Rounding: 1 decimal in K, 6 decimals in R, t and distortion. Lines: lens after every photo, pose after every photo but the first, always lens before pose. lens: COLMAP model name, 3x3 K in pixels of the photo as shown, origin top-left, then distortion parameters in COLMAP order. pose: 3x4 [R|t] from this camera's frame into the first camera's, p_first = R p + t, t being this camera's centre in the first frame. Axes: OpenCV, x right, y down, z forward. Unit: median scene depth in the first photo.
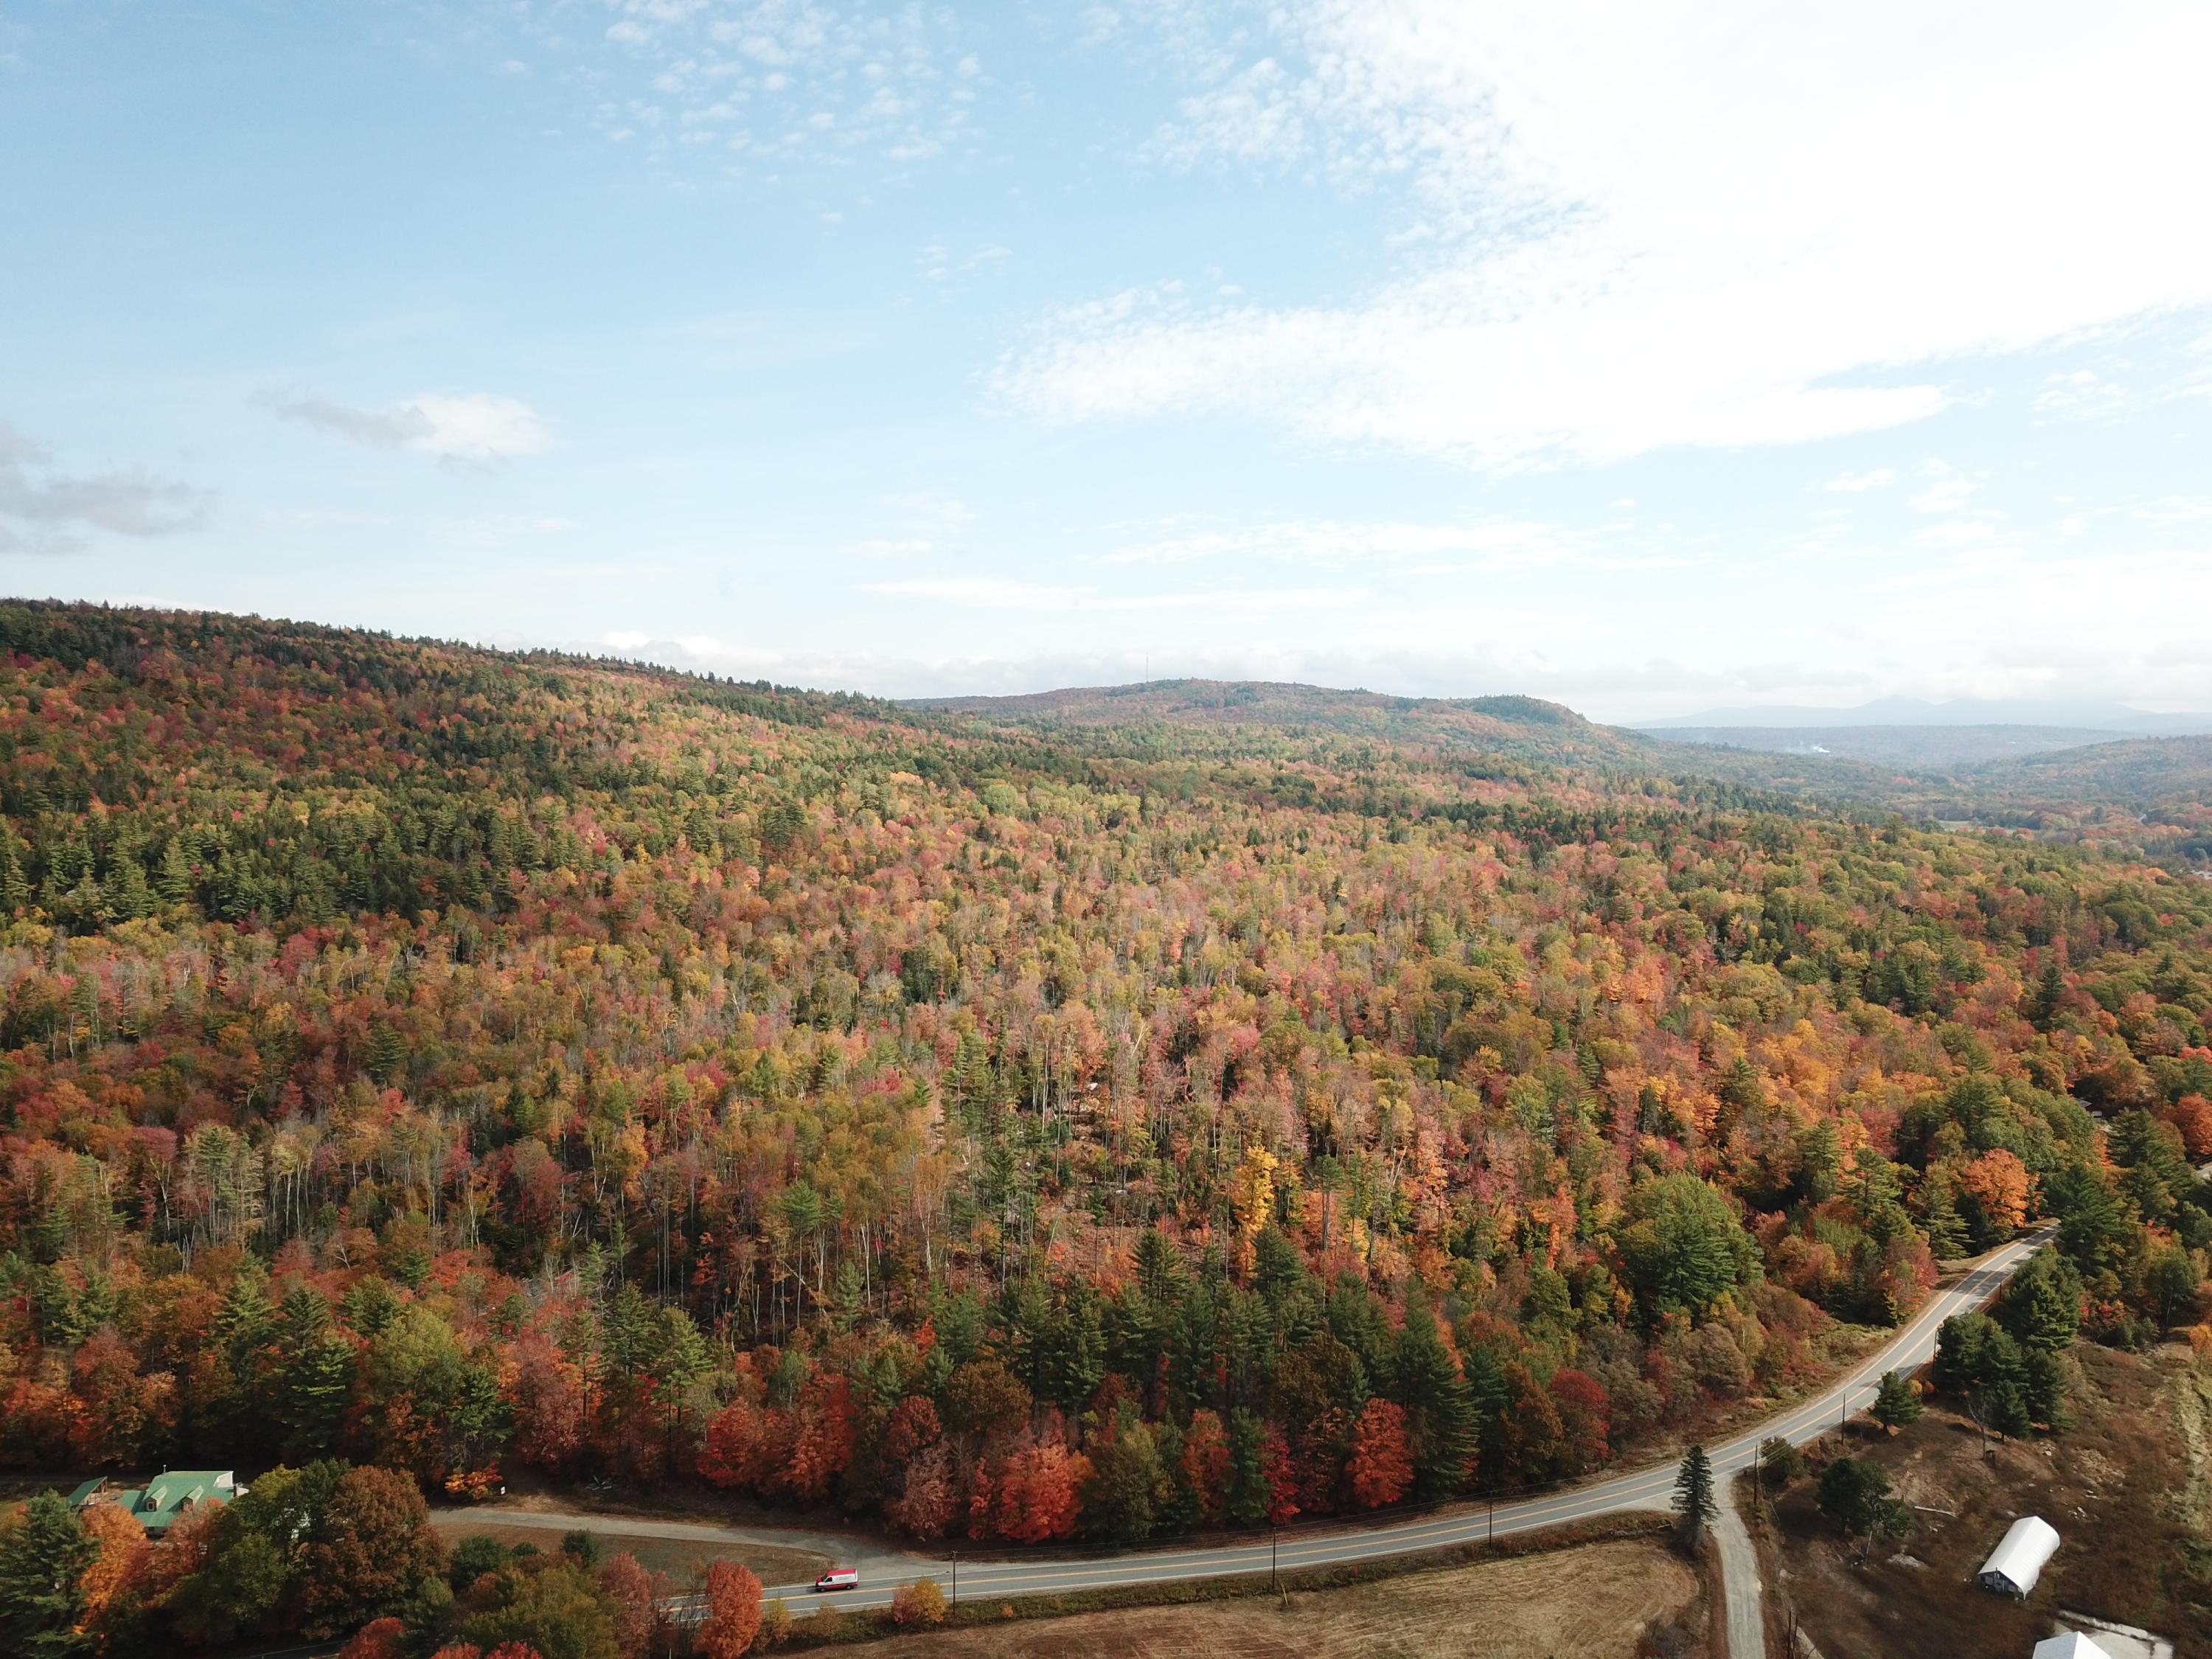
lens RADIAL K [[1684.1, 0, 1106.6], [0, 1684.1, 838.8], [0, 0, 1]] dist [0.025726, -0.034273]
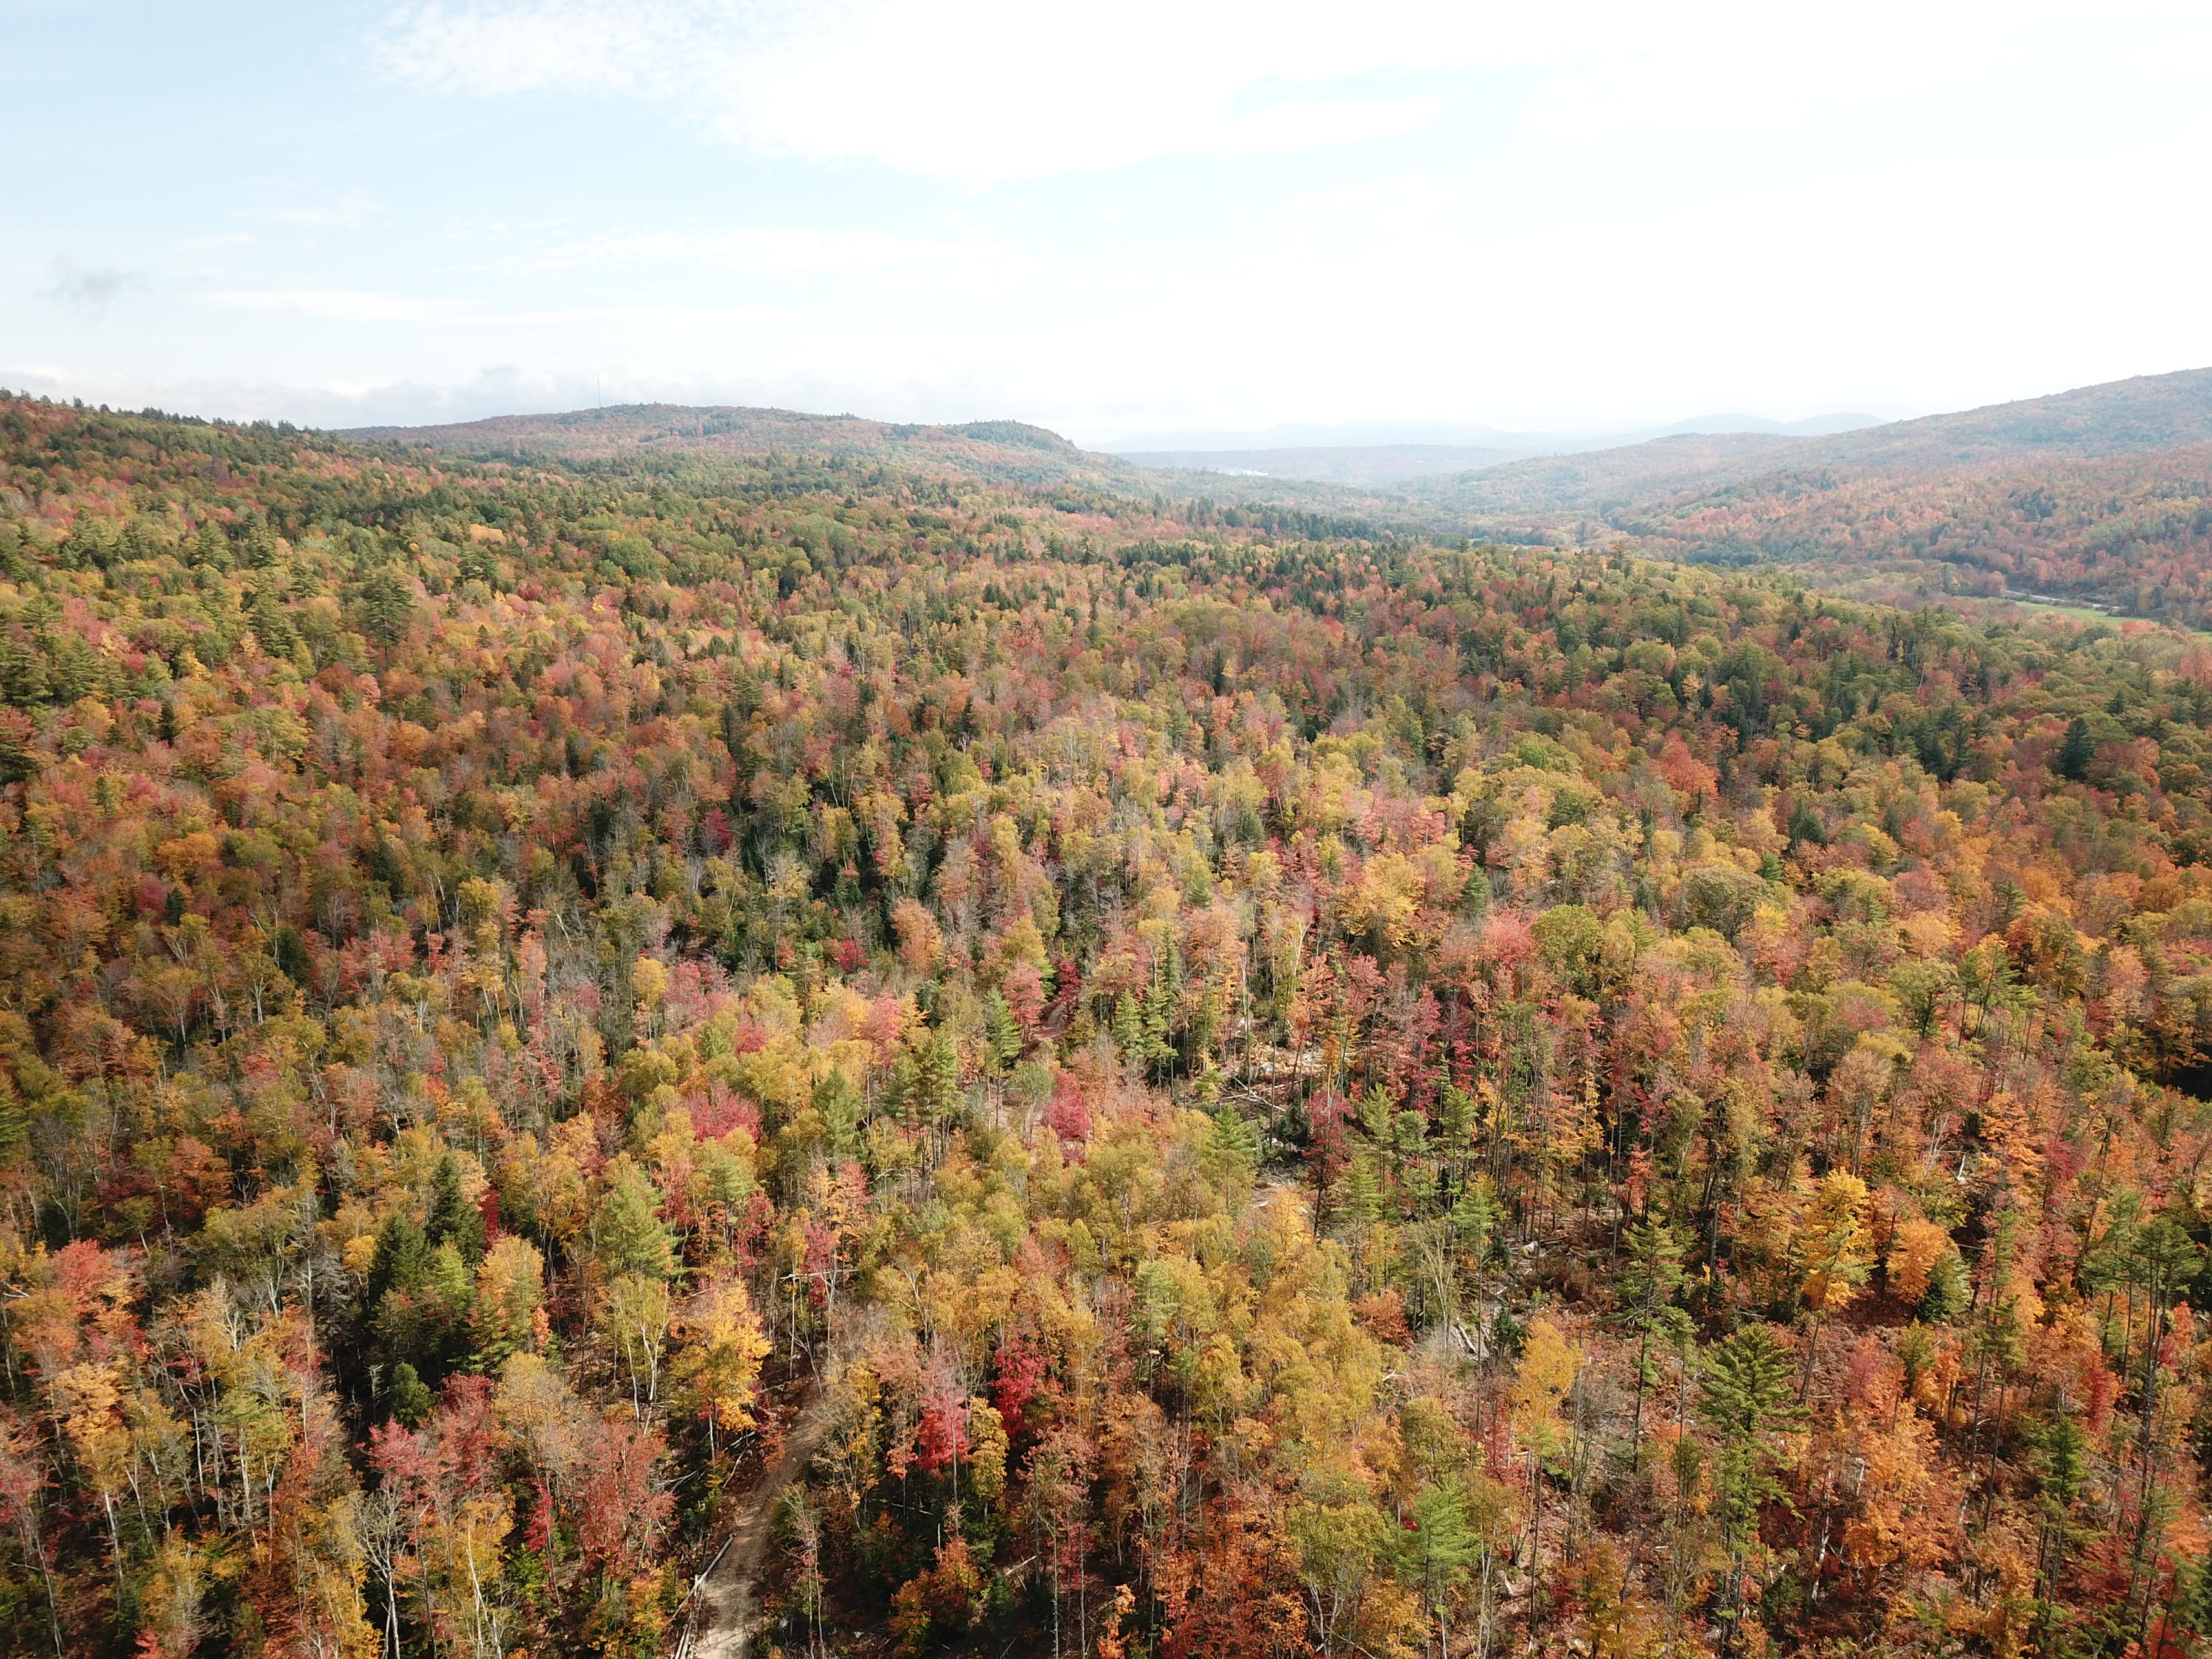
lens RADIAL K [[1684.1, 0, 1108.6], [0, 1684.1, 830.4], [0, 0, 1]] dist [0.025726, -0.034273]
pose [[0.942665, -0.088200, 0.321874, -0.259349], [0.038476, 0.986737, 0.157702, -0.030872], [-0.331514, -0.136276, 0.933556, 0.410918]]
